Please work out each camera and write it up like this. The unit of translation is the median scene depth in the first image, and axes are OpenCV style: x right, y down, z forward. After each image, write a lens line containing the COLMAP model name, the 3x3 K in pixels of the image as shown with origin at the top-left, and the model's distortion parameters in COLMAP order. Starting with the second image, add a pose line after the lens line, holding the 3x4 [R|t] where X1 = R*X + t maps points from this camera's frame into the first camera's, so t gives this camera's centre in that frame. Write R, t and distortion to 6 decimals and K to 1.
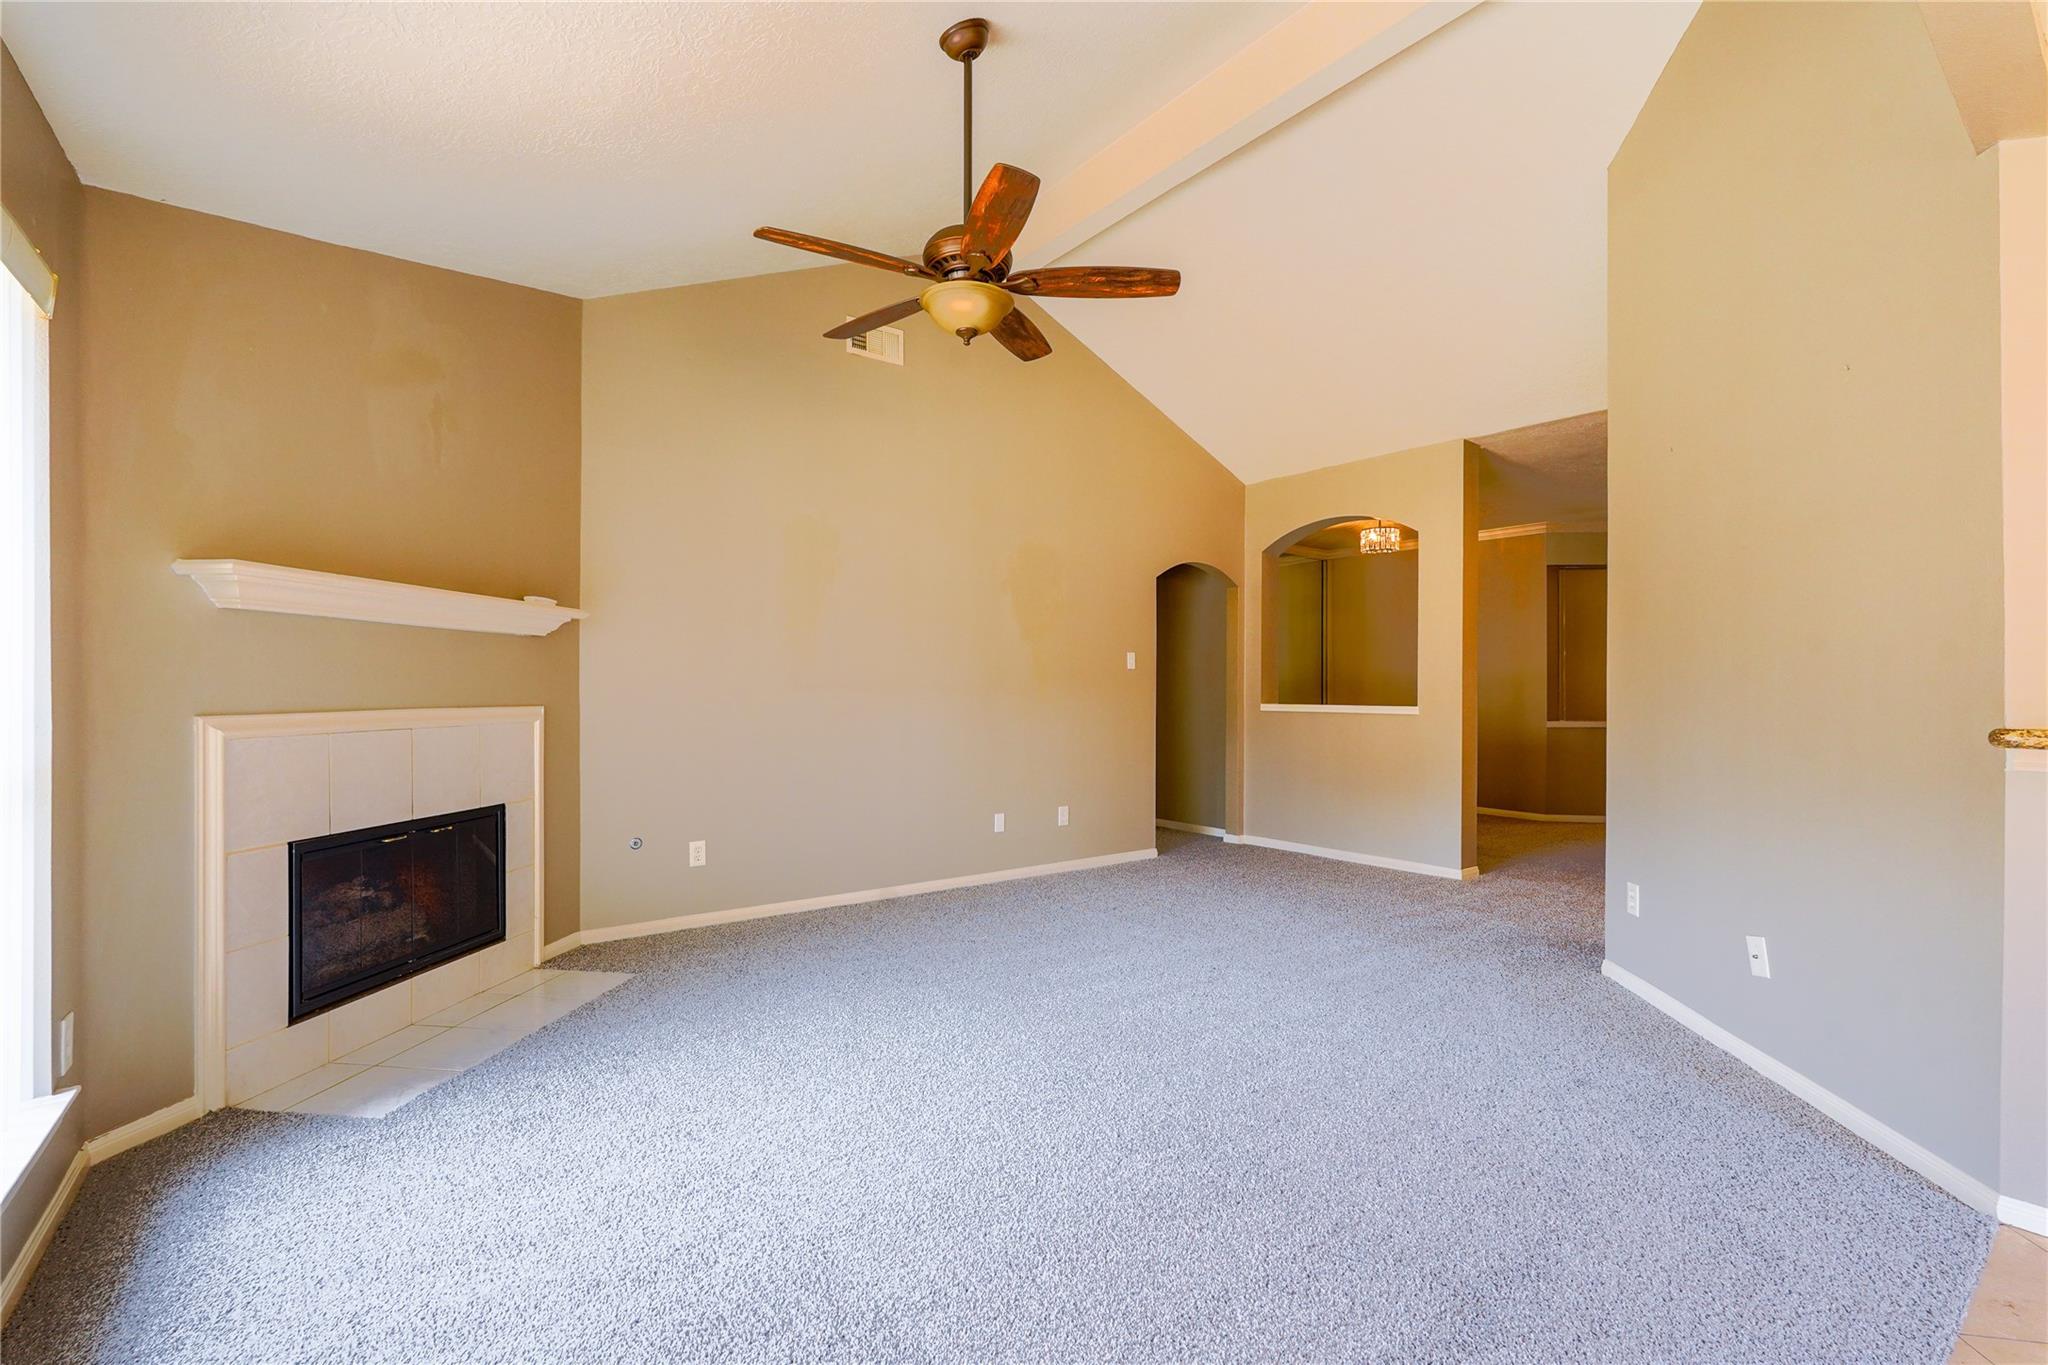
lens RADIAL K [[903.9, 0, 1031.0], [0, 903.9, 686.5], [0, 0, 1]] dist [-0.020545, 0.011678]
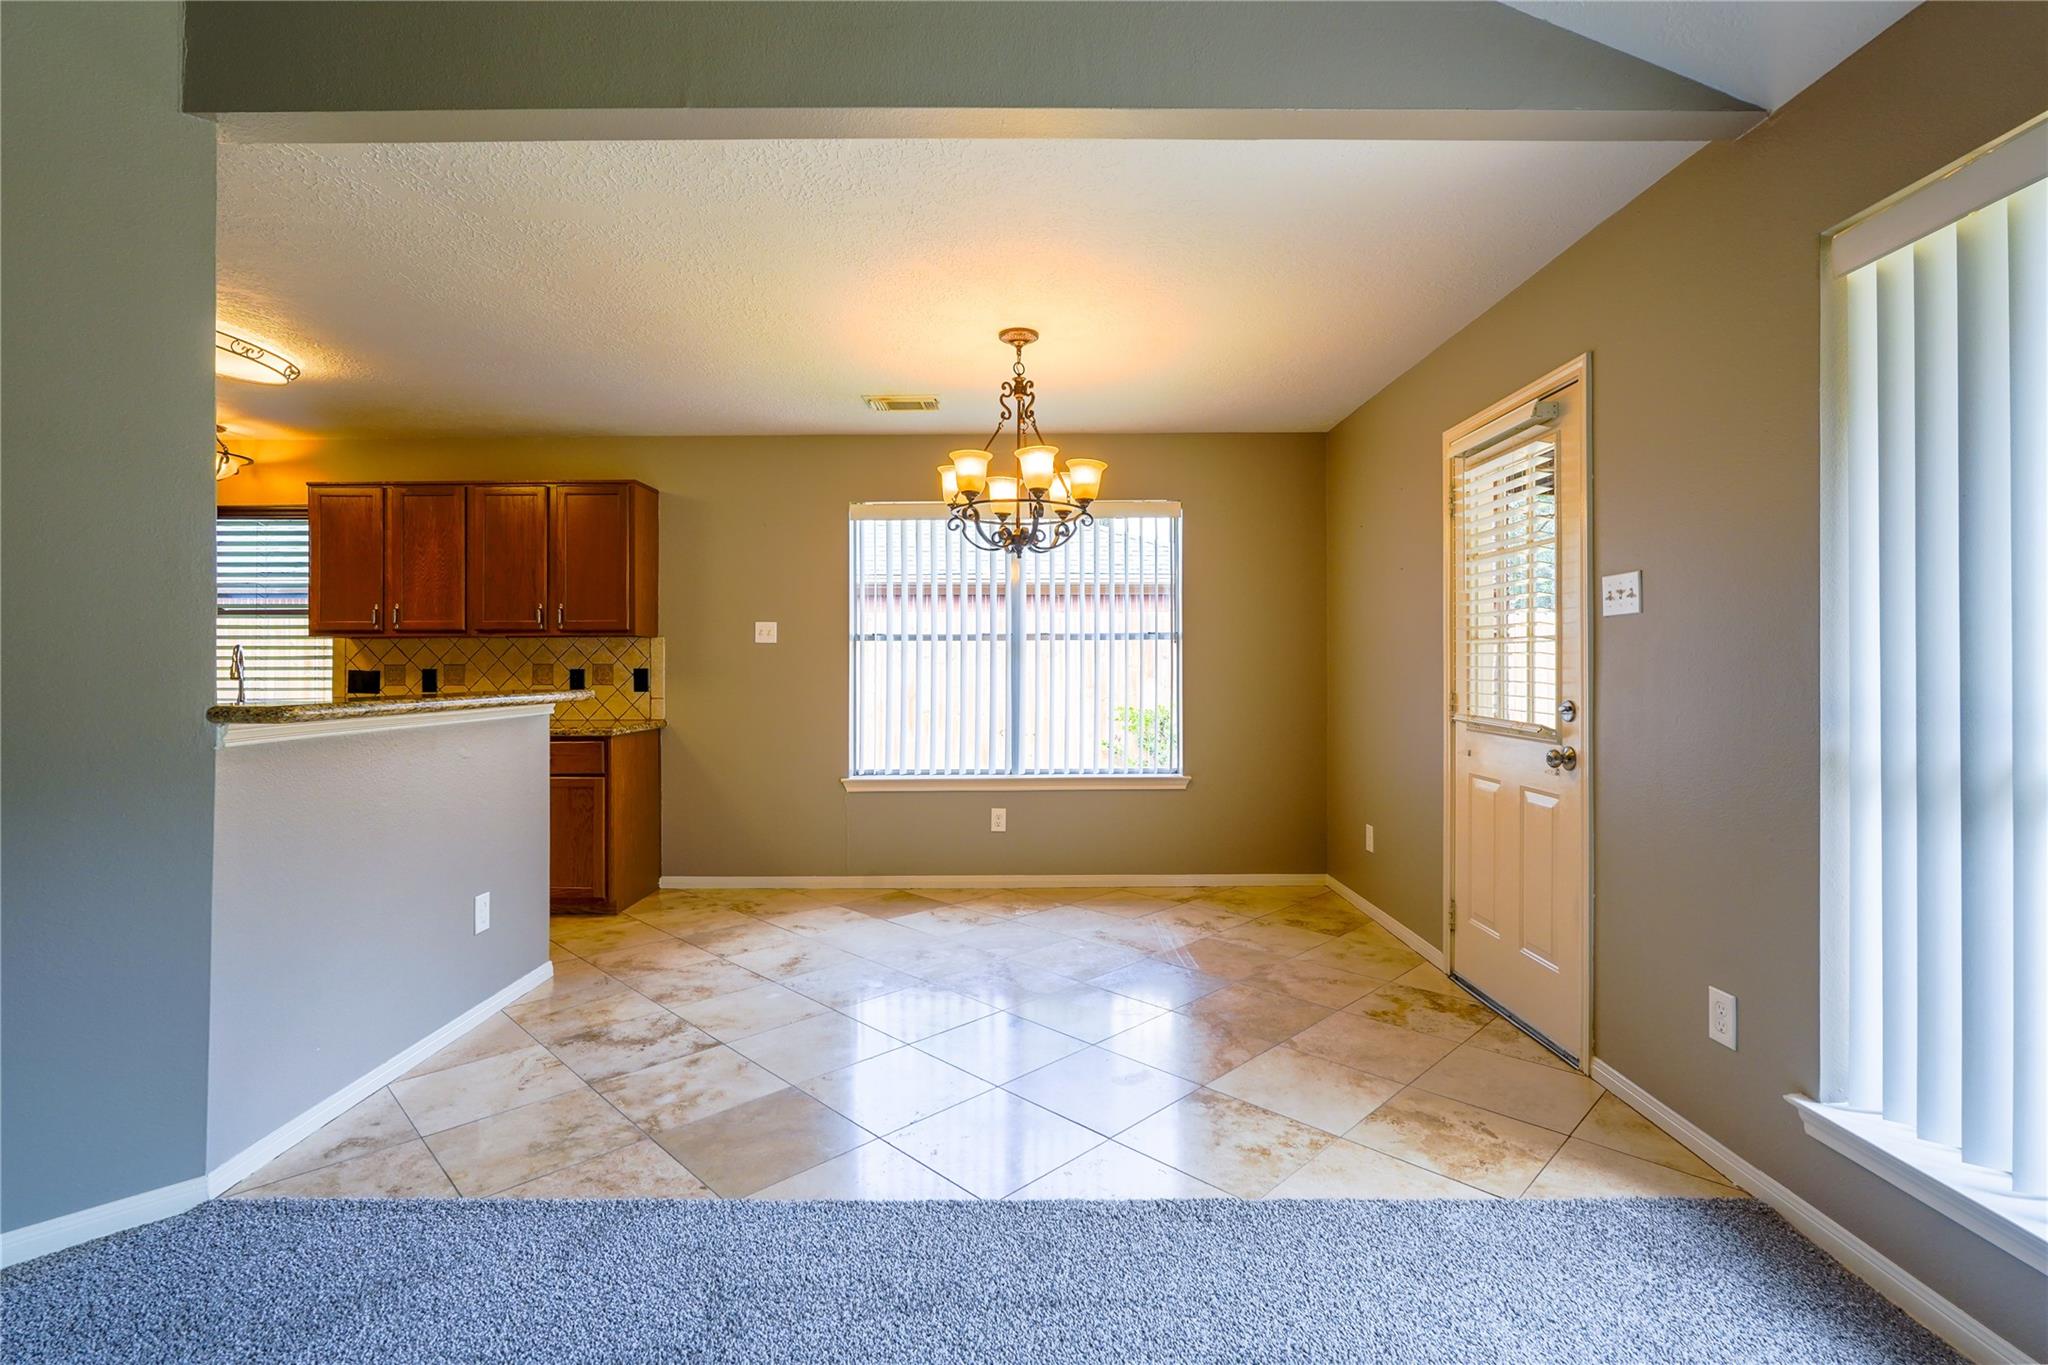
lens RADIAL K [[927.7, 0, 1028.5], [0, 927.7, 667.1], [0, 0, 1]] dist [-0.004938, -0.000108]
pose [[-0.794436, -0.004476, 0.607331, -0.144480], [-0.005826, 0.999983, -0.000250, 0.001658], [-0.607320, -0.003737, -0.794449, 0.700351]]
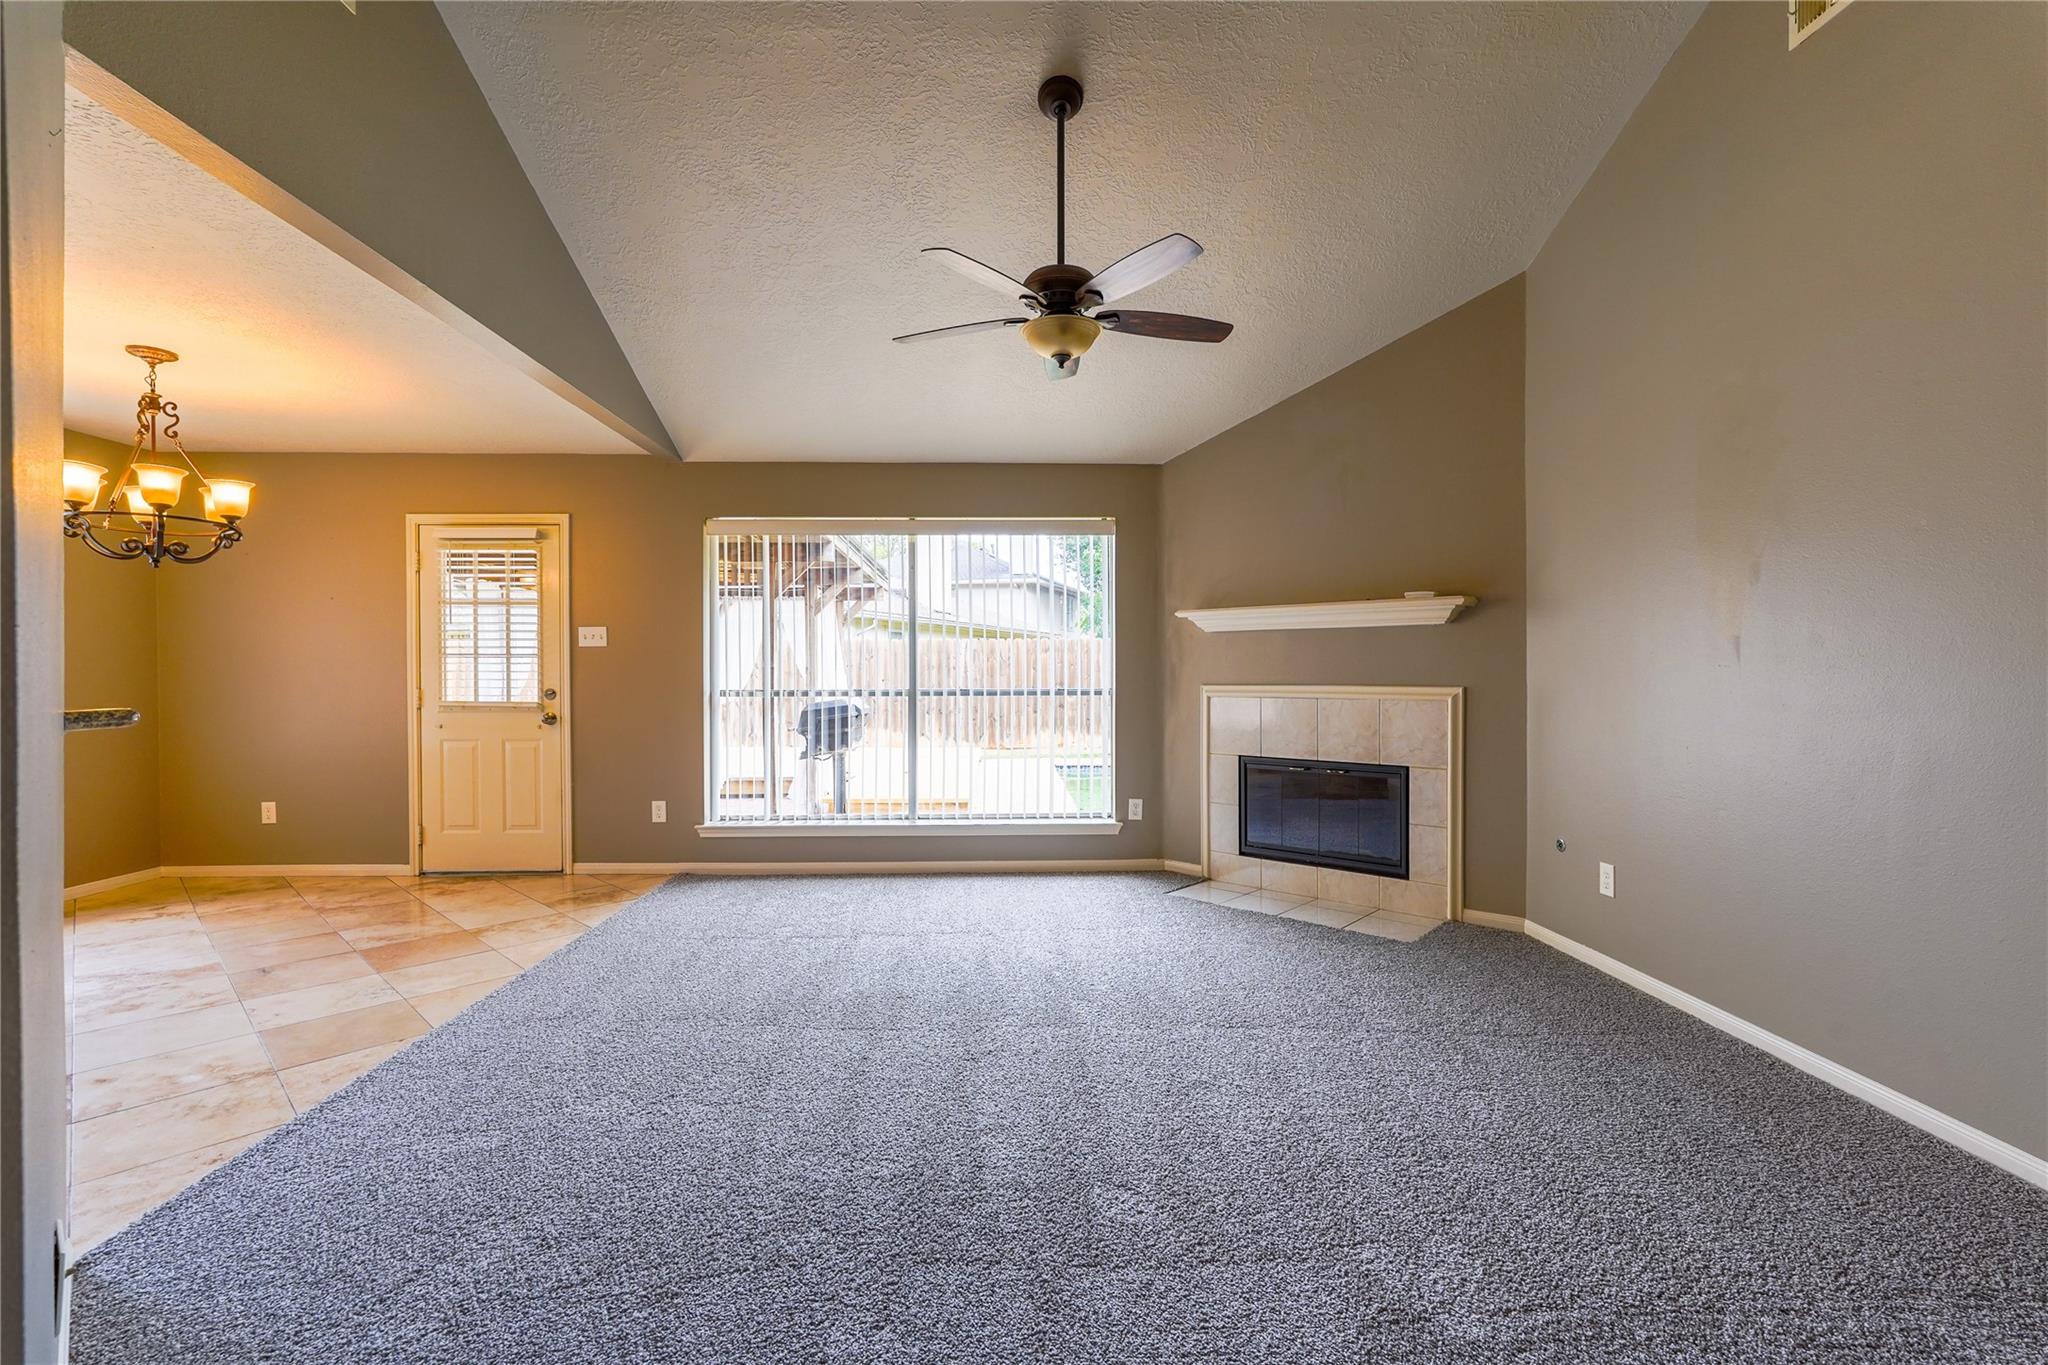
lens RADIAL K [[903.9, 0, 1031.0], [0, 903.9, 686.5], [0, 0, 1]] dist [-0.020545, 0.011678]
pose [[-0.576930, 0.010228, -0.816730, 0.682339], [0.001843, 0.999935, 0.011221, 0.008271], [0.816792, 0.004969, -0.576911, 1.265955]]
